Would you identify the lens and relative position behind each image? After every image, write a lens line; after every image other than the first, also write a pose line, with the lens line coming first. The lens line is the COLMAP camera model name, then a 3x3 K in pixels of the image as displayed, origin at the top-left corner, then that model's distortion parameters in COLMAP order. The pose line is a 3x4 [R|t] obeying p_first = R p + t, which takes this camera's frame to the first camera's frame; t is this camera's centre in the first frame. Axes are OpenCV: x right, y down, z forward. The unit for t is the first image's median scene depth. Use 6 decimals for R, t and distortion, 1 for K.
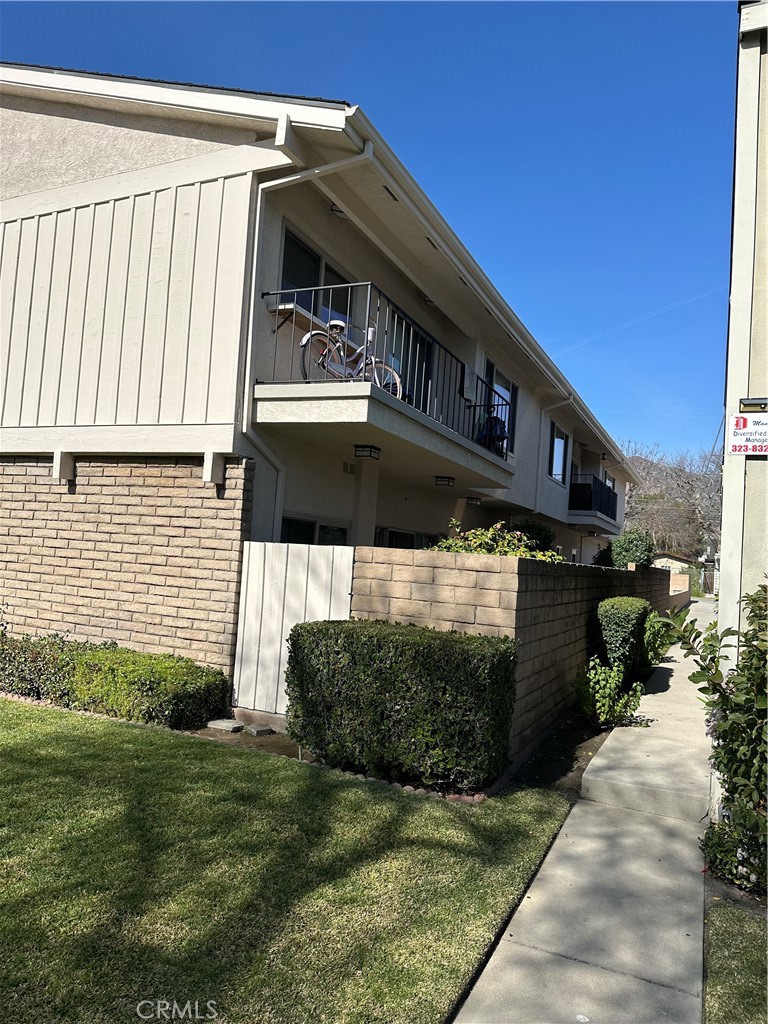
lens RADIAL K [[706.1, 0, 381.6], [0, 706.1, 514.3], [0, 0, 1]] dist [0.157250, -0.281334]
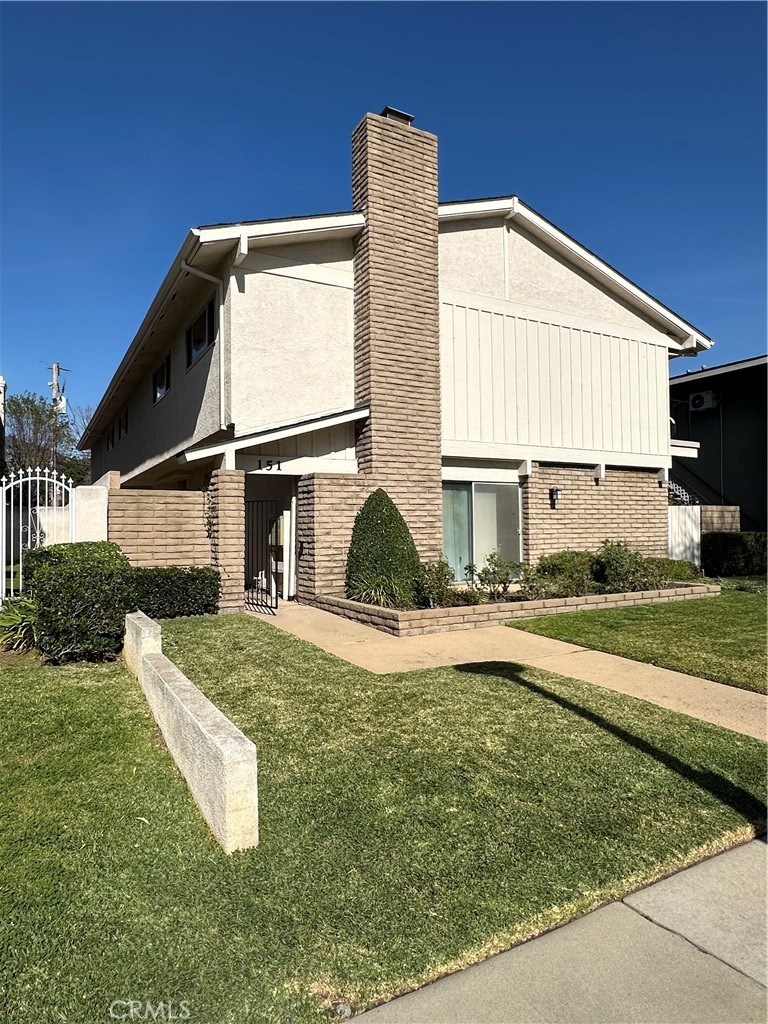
lens RADIAL K [[622.2, 0, 381.7], [0, 622.2, 509.9], [0, 0, 1]] dist [-0.000179, -0.000865]
pose [[0.583298, -0.048759, 0.810793, -2.324455], [0.000777, 0.998230, 0.059472, -0.068983], [-0.812258, -0.034059, 0.582303, 0.548400]]
